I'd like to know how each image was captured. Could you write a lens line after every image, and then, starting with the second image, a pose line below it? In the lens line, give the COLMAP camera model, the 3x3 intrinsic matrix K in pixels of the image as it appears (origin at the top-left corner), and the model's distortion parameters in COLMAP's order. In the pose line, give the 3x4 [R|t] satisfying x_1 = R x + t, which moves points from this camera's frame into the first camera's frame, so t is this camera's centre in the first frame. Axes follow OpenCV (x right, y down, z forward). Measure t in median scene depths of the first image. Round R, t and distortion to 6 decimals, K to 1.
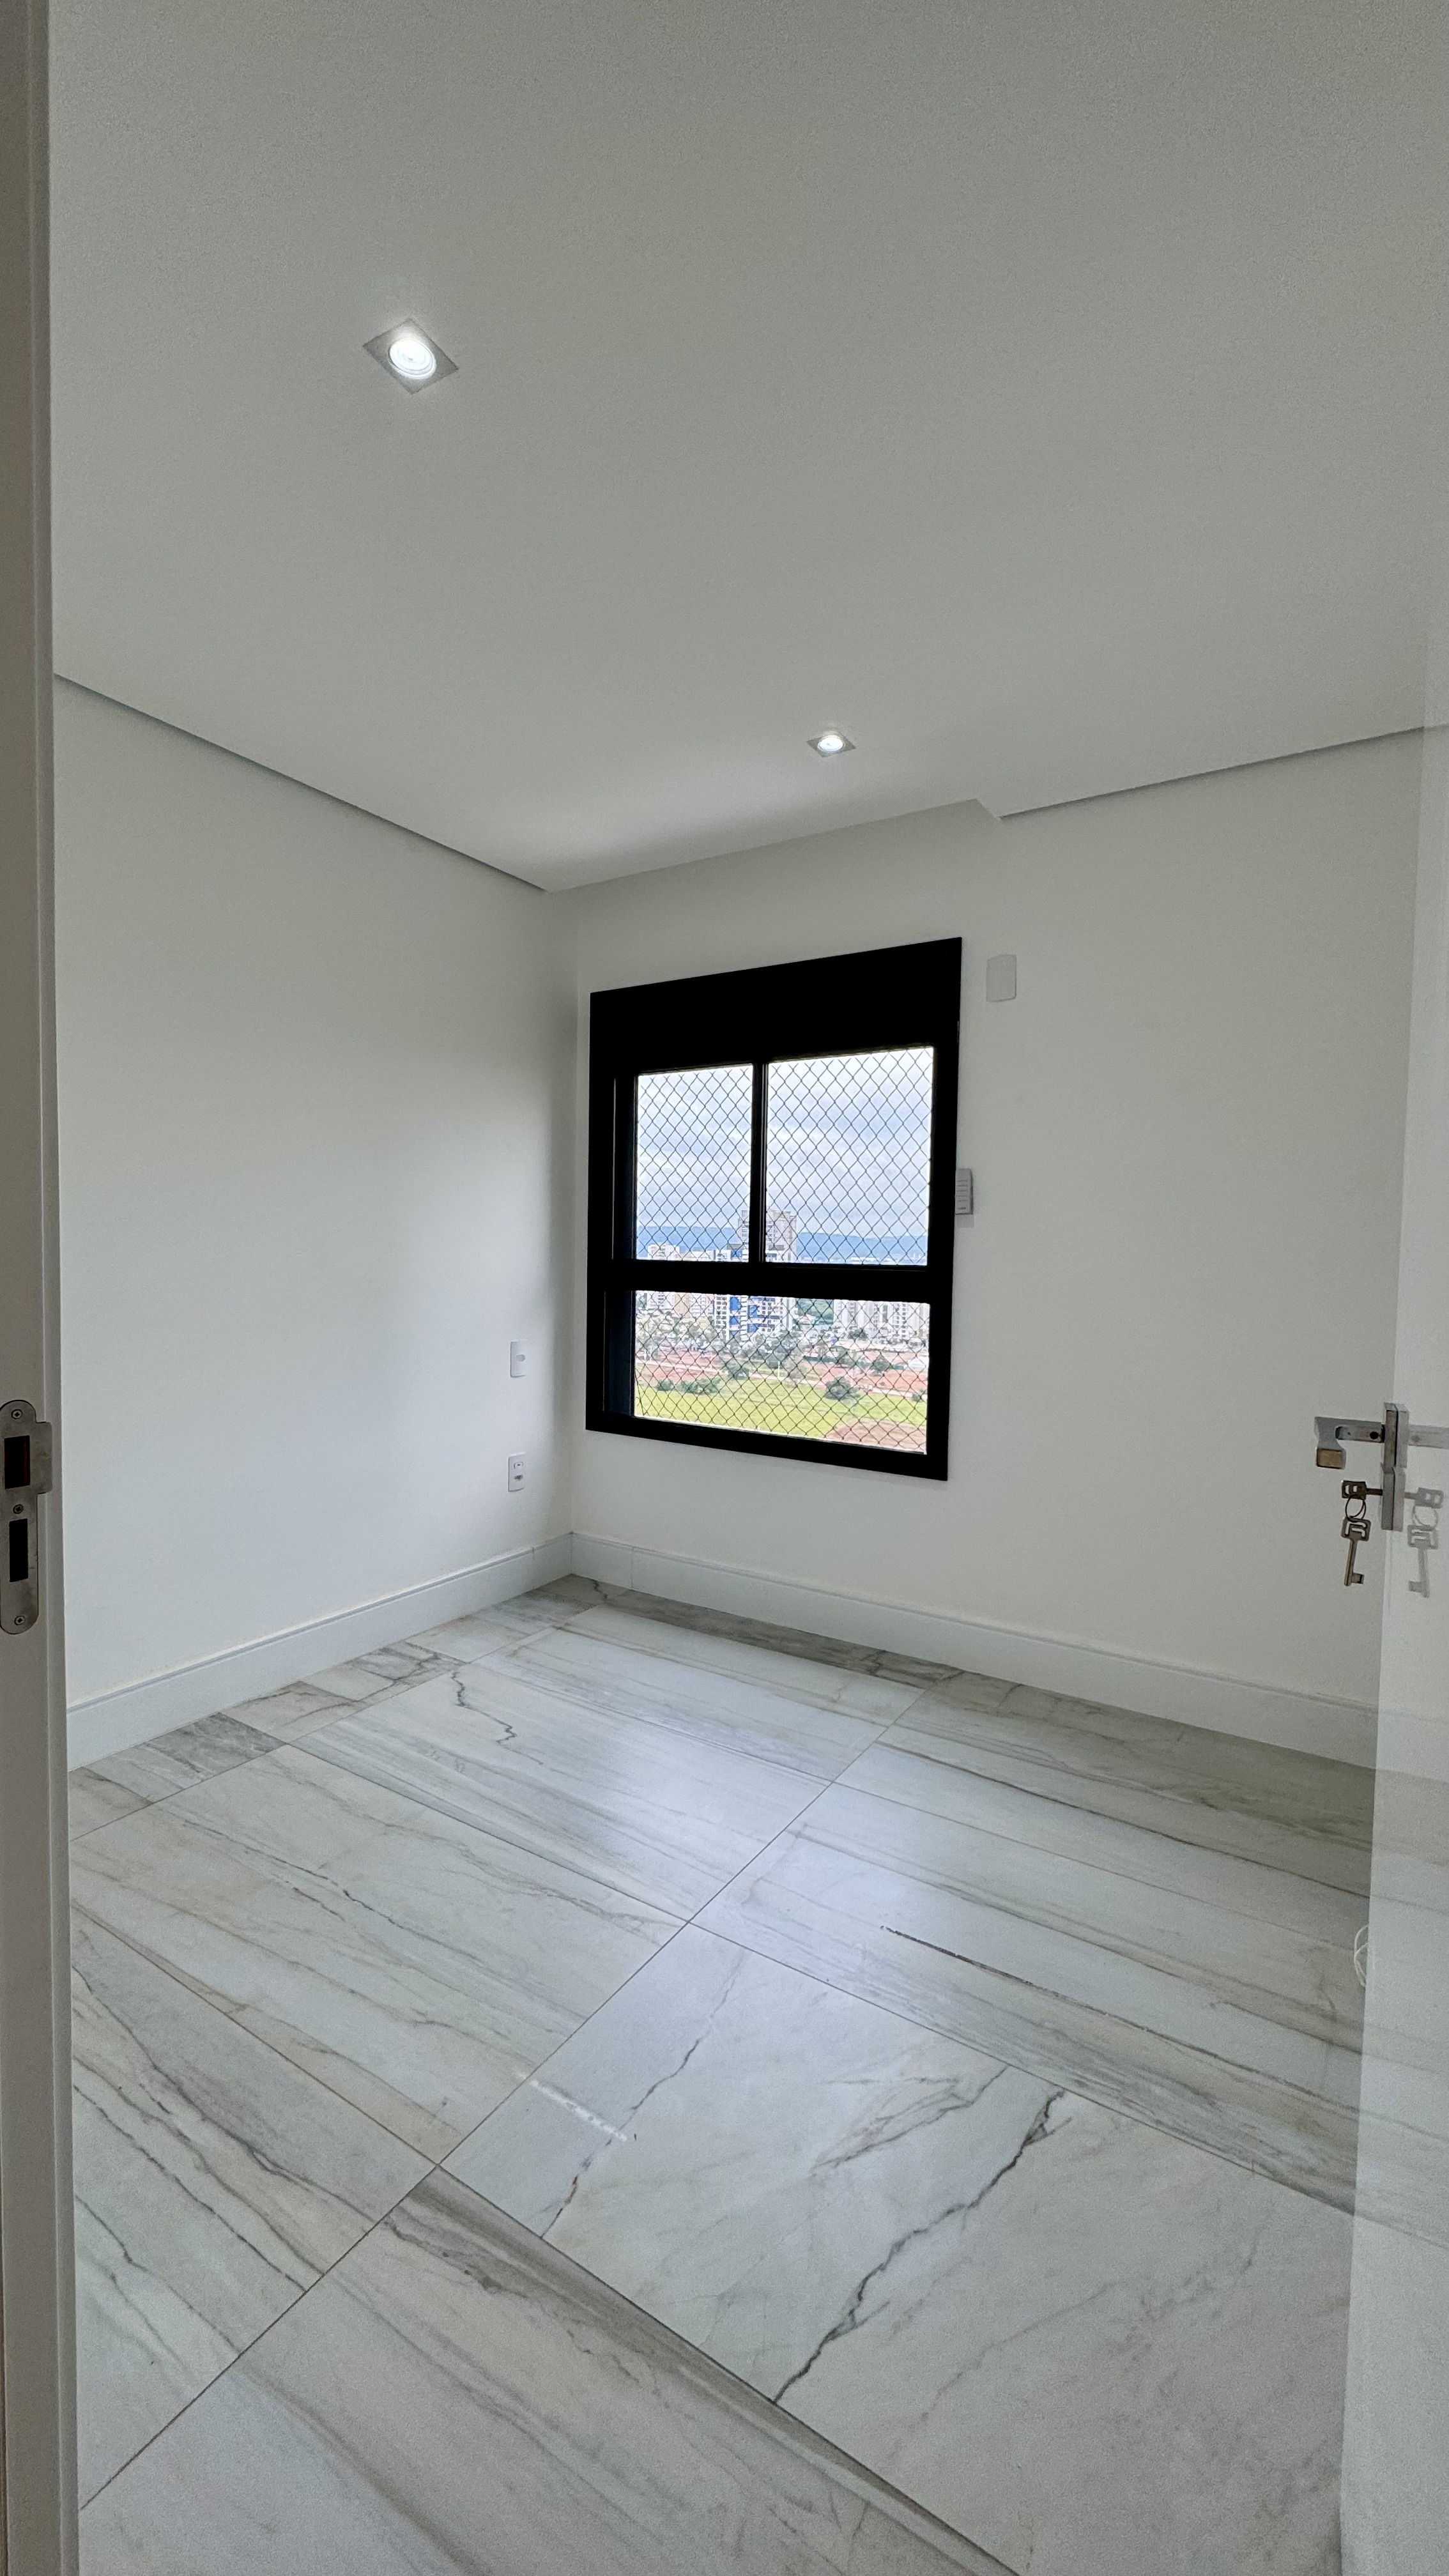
lens RADIAL K [[1047.4, 0, 736.1], [0, 1047.4, 1295.9], [0, 0, 1]] dist [-0.001822, 0.000325]
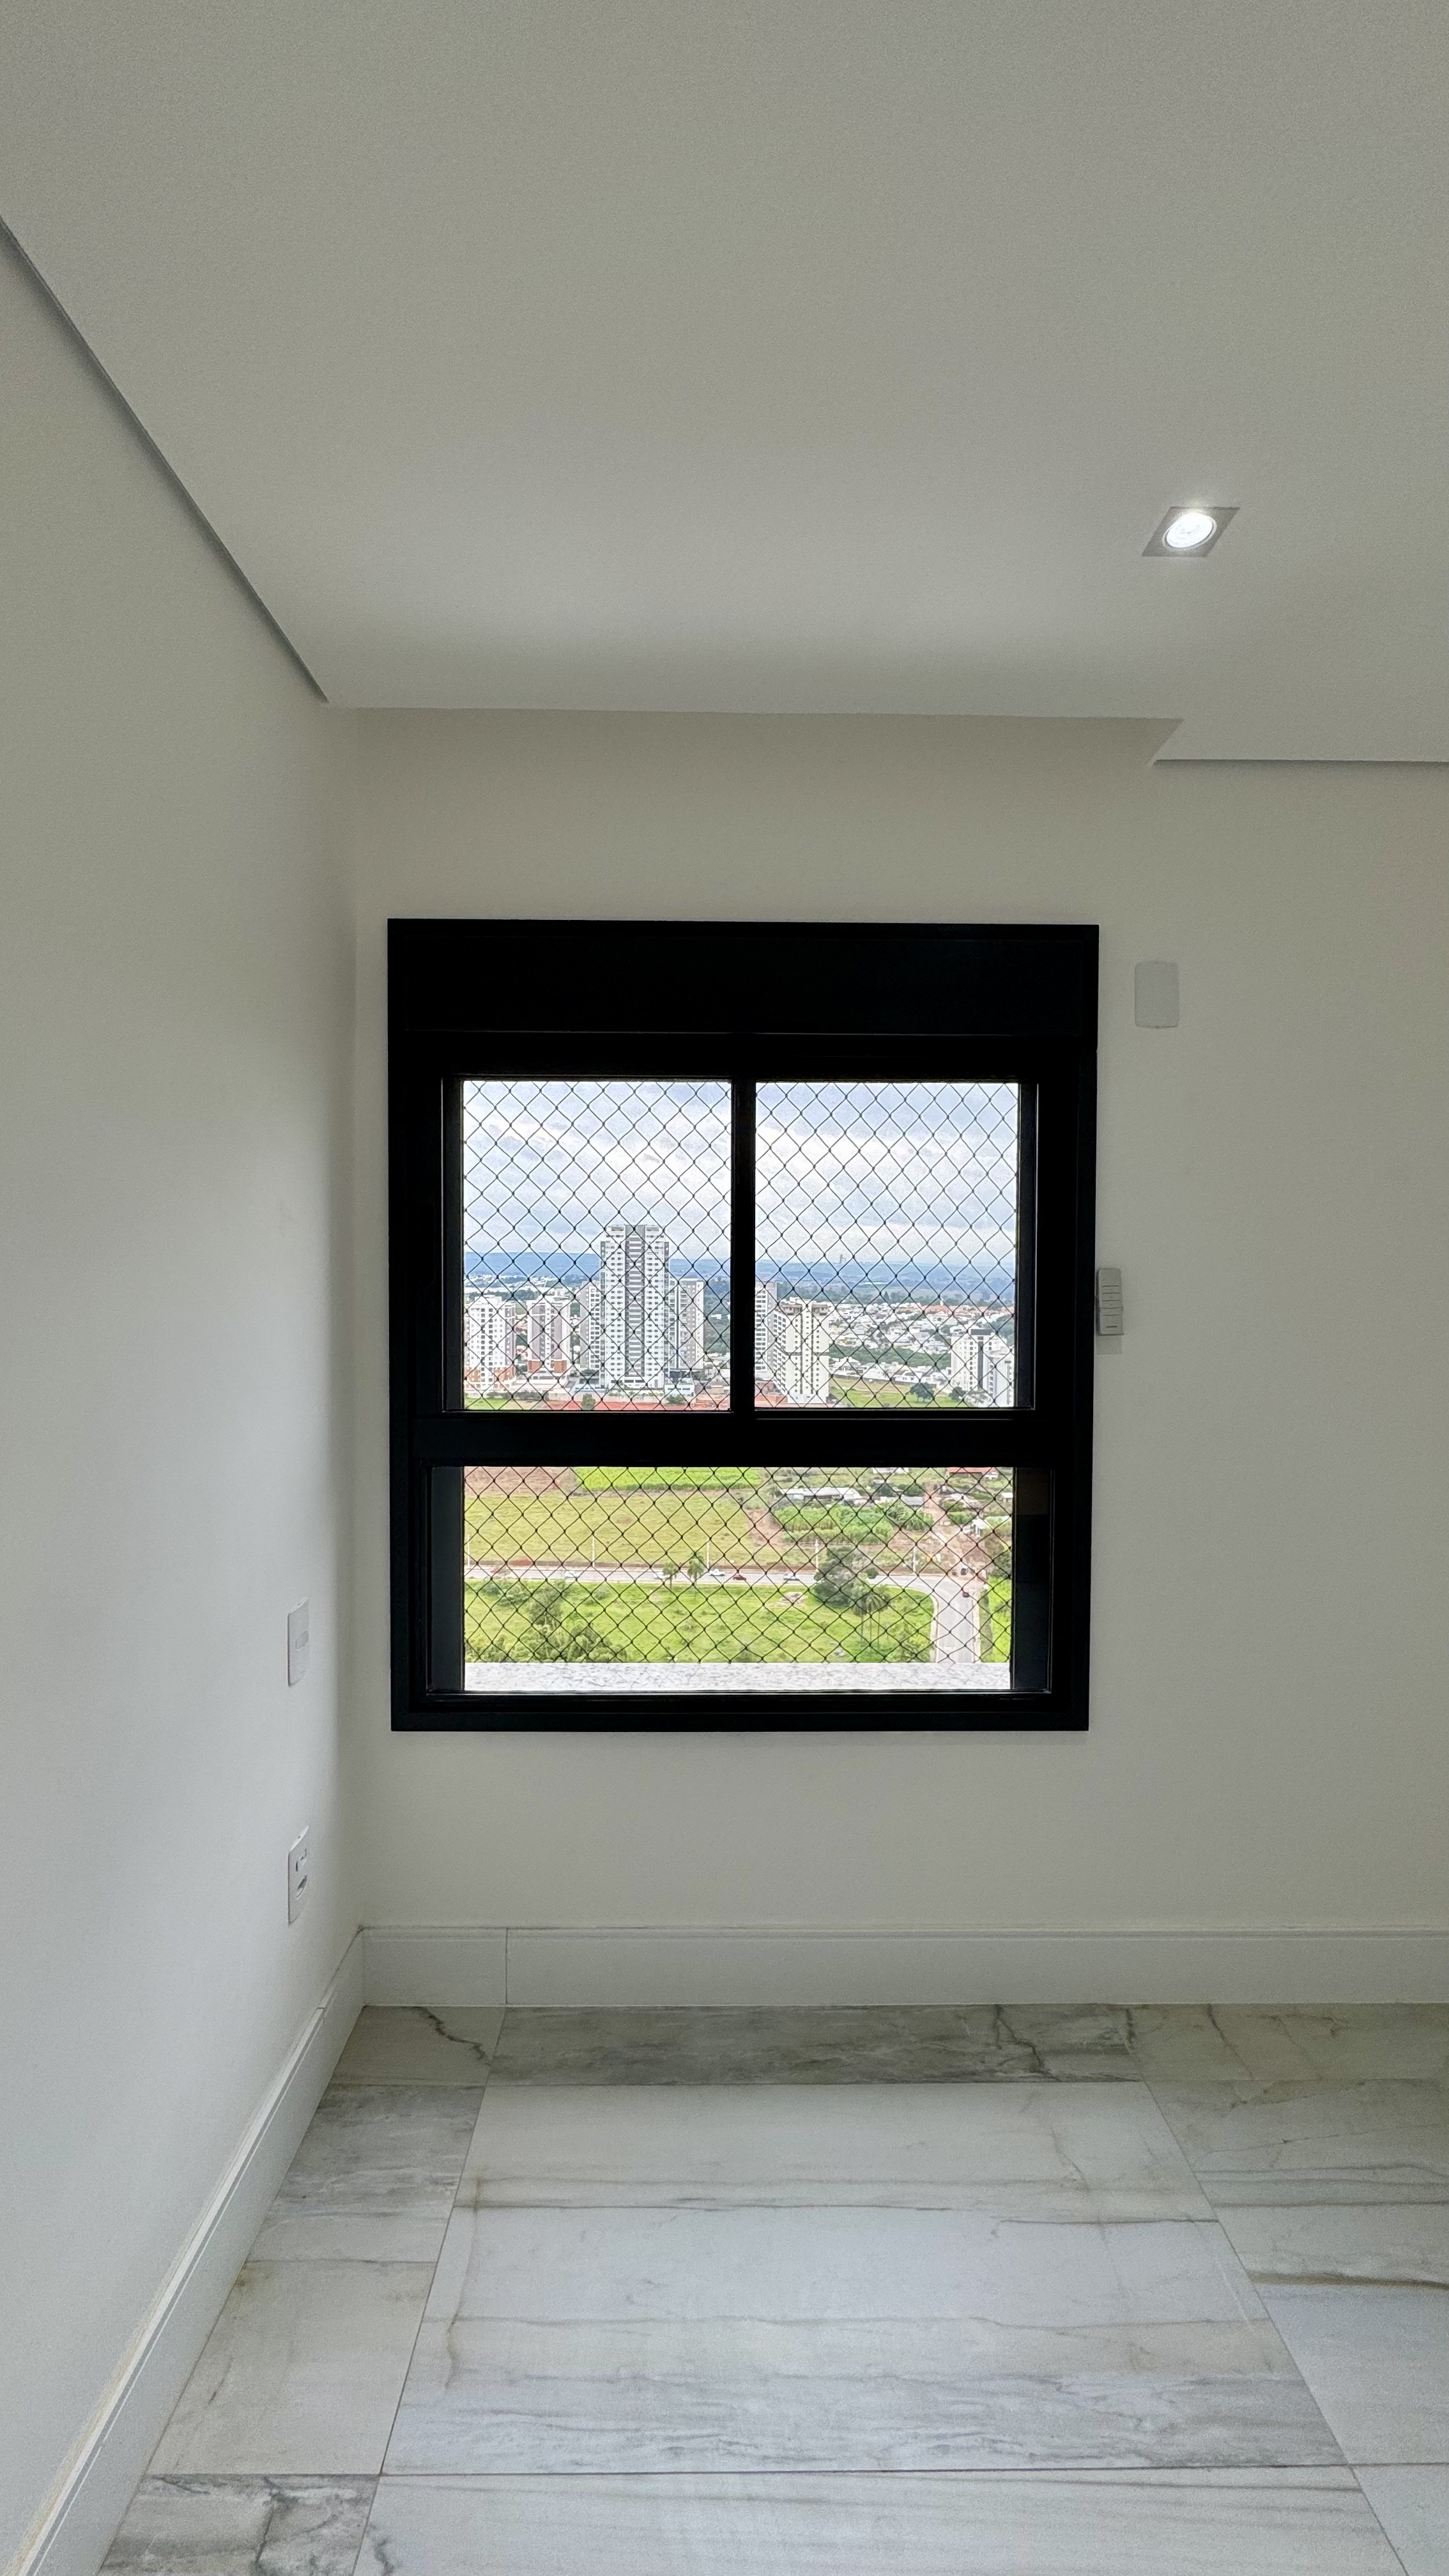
lens RADIAL K [[1023.3, 0, 722.5], [0, 1023.3, 1293.9], [0, 0, 1]] dist [-0.000358, 0.000071]
pose [[0.838585, -0.028749, 0.544011, -0.320878], [0.034893, 0.999391, -0.000973, -0.103222], [-0.543652, 0.019798, 0.839077, 0.530807]]
